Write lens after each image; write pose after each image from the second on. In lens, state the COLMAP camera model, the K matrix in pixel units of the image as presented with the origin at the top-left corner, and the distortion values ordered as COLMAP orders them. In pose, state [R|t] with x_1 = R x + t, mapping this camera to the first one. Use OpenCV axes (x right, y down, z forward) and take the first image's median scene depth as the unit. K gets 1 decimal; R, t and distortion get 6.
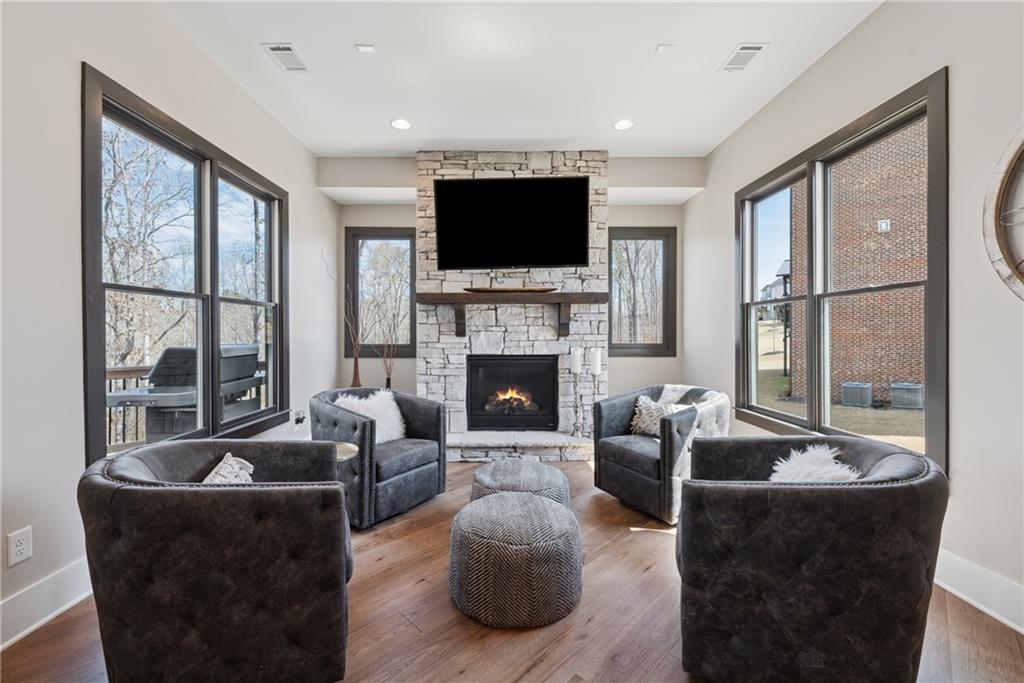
lens RADIAL K [[423.3, 0, 510.9], [0, 423.3, 333.6], [0, 0, 1]] dist [0.003486, 0.000090]
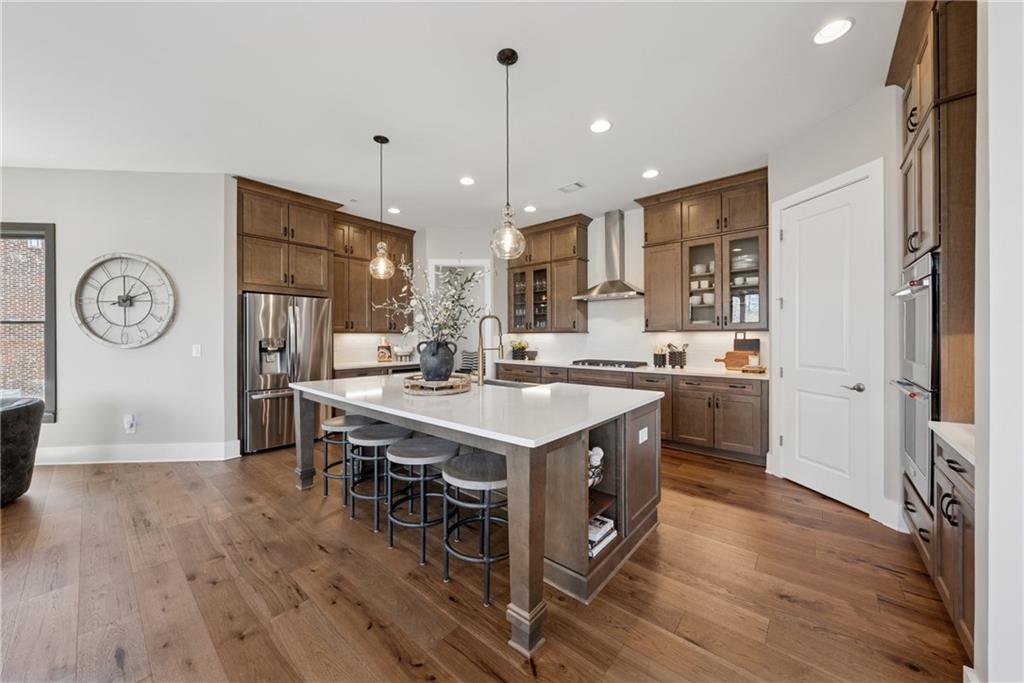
lens RADIAL K [[360.7, 0, 510.2], [0, 360.7, 337.2], [0, 0, 1]] dist [-0.001148, 0.000228]
pose [[-0.067584, -0.002427, 0.997711, -0.874035], [0.002895, 0.999992, 0.002628, -0.044449], [-0.997709, 0.003066, -0.067577, -1.079797]]
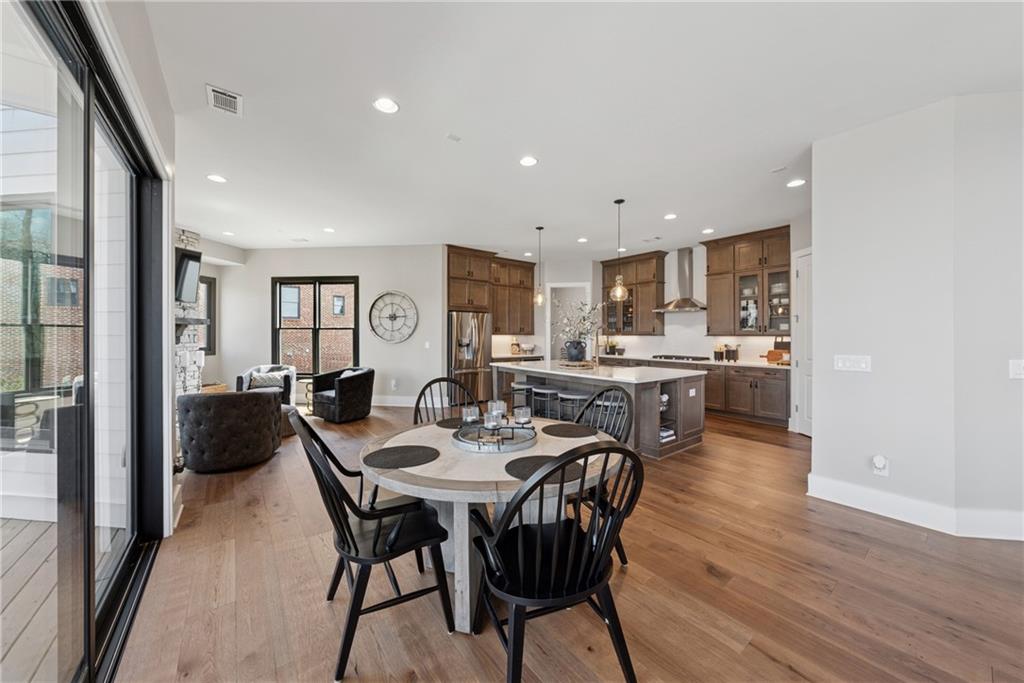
lens RADIAL K [[358.5, 0, 510.3], [0, 358.5, 334.3], [0, 0, 1]] dist [-0.002512, -0.000147]
pose [[0.138259, 0.001810, 0.990394, -1.945058], [-0.003454, 0.999993, -0.001345, -0.068125], [-0.990390, -0.003235, 0.138264, -0.817481]]
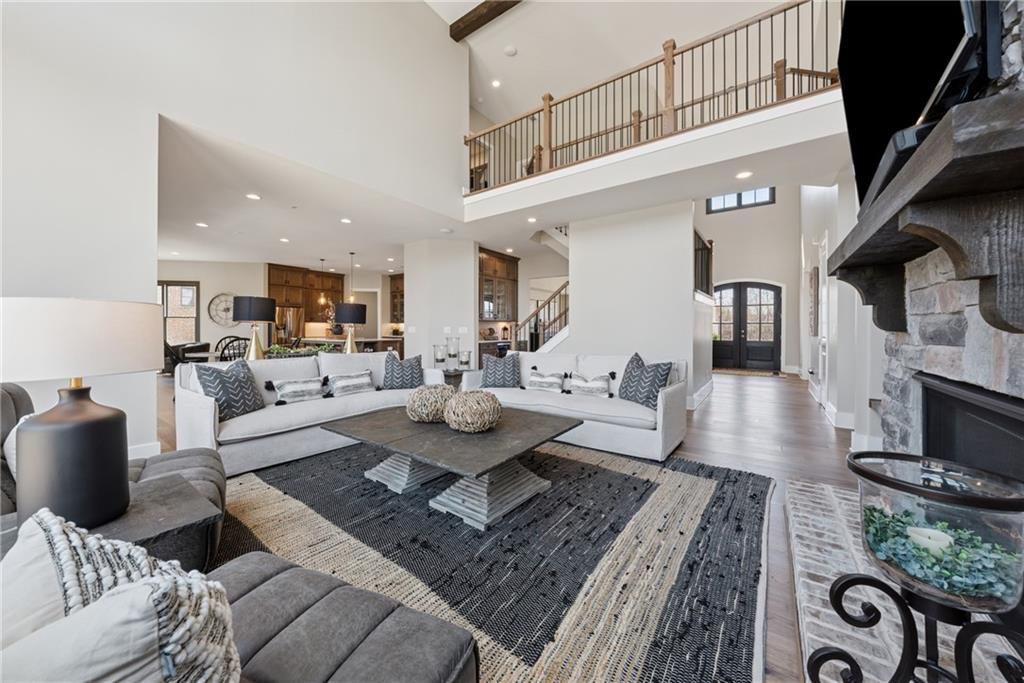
lens RADIAL K [[358.5, 0, 508.5], [0, 358.5, 328.1], [0, 0, 1]] dist [-0.002512, -0.000147]
pose [[-0.143103, 0.002533, 0.989705, -4.078652], [-0.001269, 0.999995, -0.002743, 0.026990], [-0.989707, -0.001648, -0.143099, -2.297693]]
